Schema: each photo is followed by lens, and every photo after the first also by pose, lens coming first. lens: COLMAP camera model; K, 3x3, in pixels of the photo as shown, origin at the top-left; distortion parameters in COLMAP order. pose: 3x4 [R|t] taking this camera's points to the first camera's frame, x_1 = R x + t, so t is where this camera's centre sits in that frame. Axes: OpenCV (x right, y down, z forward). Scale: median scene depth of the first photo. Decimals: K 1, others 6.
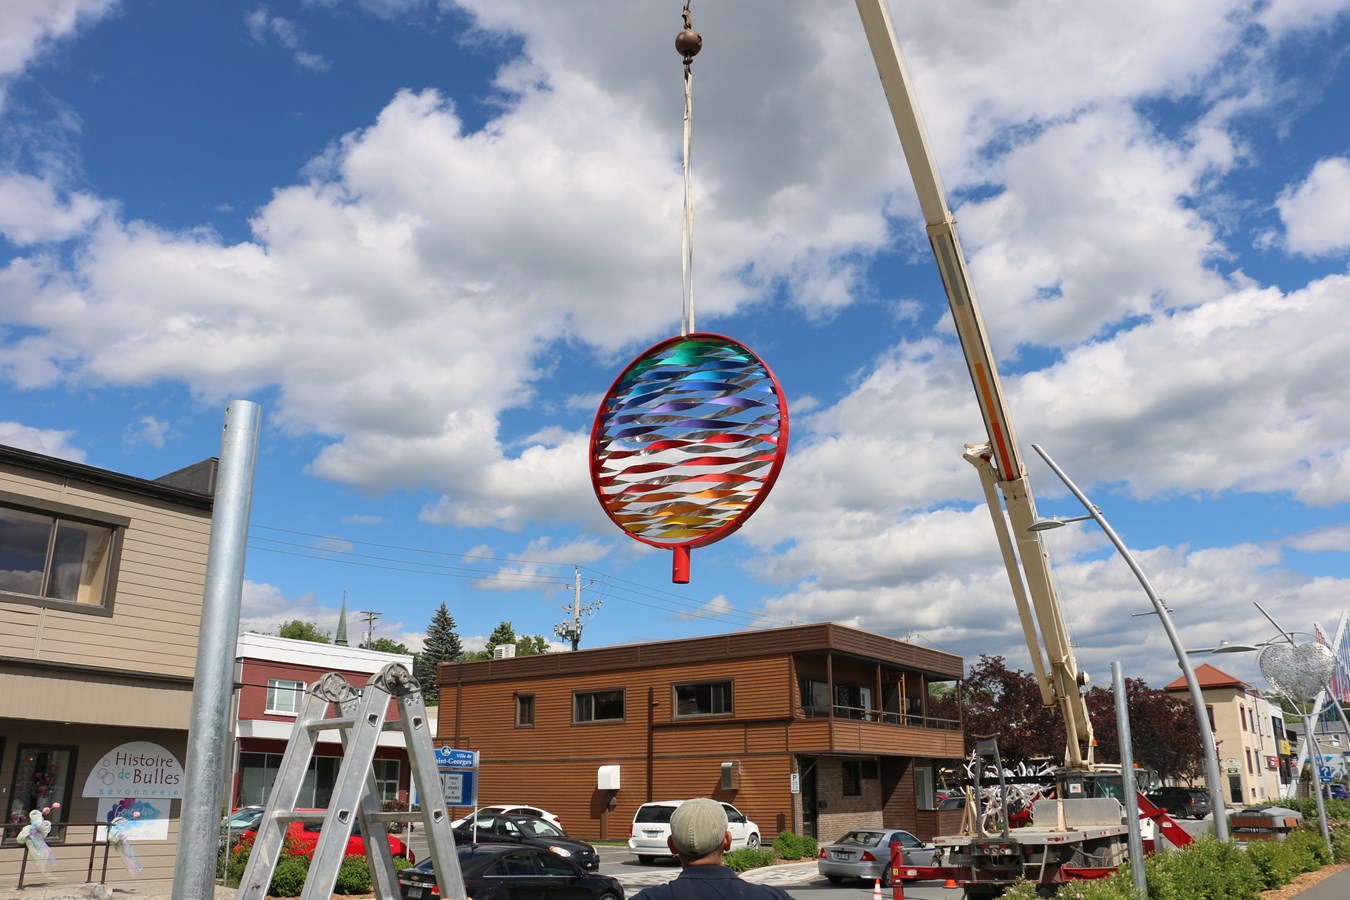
lens RADIAL K [[1190.1, 0, 675.0], [0, 1190.1, 450.0], [0, 0, 1]] dist [-0.117310, 0.015764]
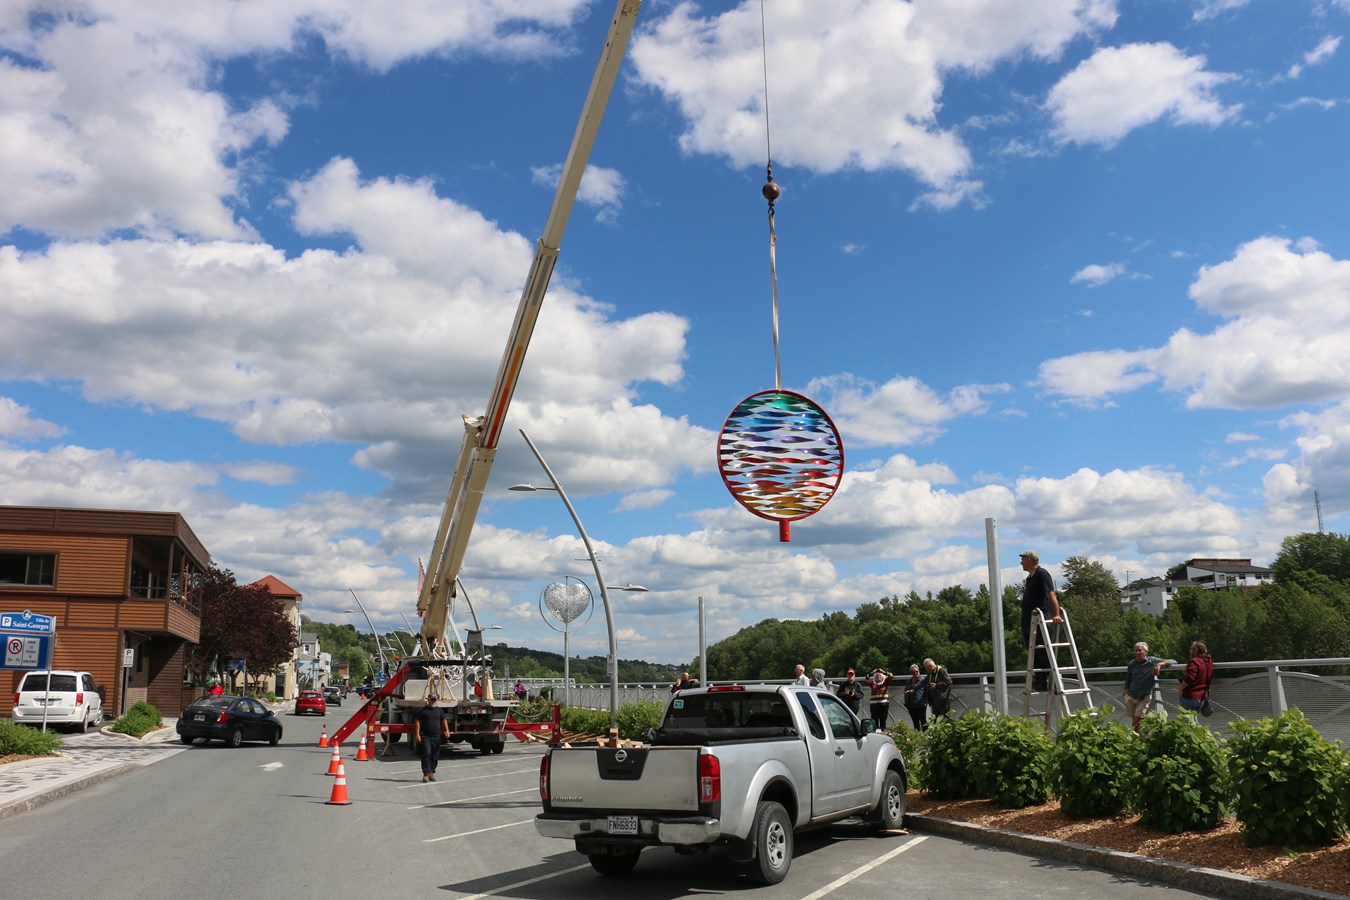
lens RADIAL K [[1190.1, 0, 675.0], [0, 1190.1, 450.0], [0, 0, 1]] dist [-0.117310, 0.015764]
pose [[0.515508, 0.166584, 0.840537, -0.546266], [-0.236413, 0.970499, -0.047347, 0.033253], [-0.823627, -0.174306, 0.539682, 0.061497]]
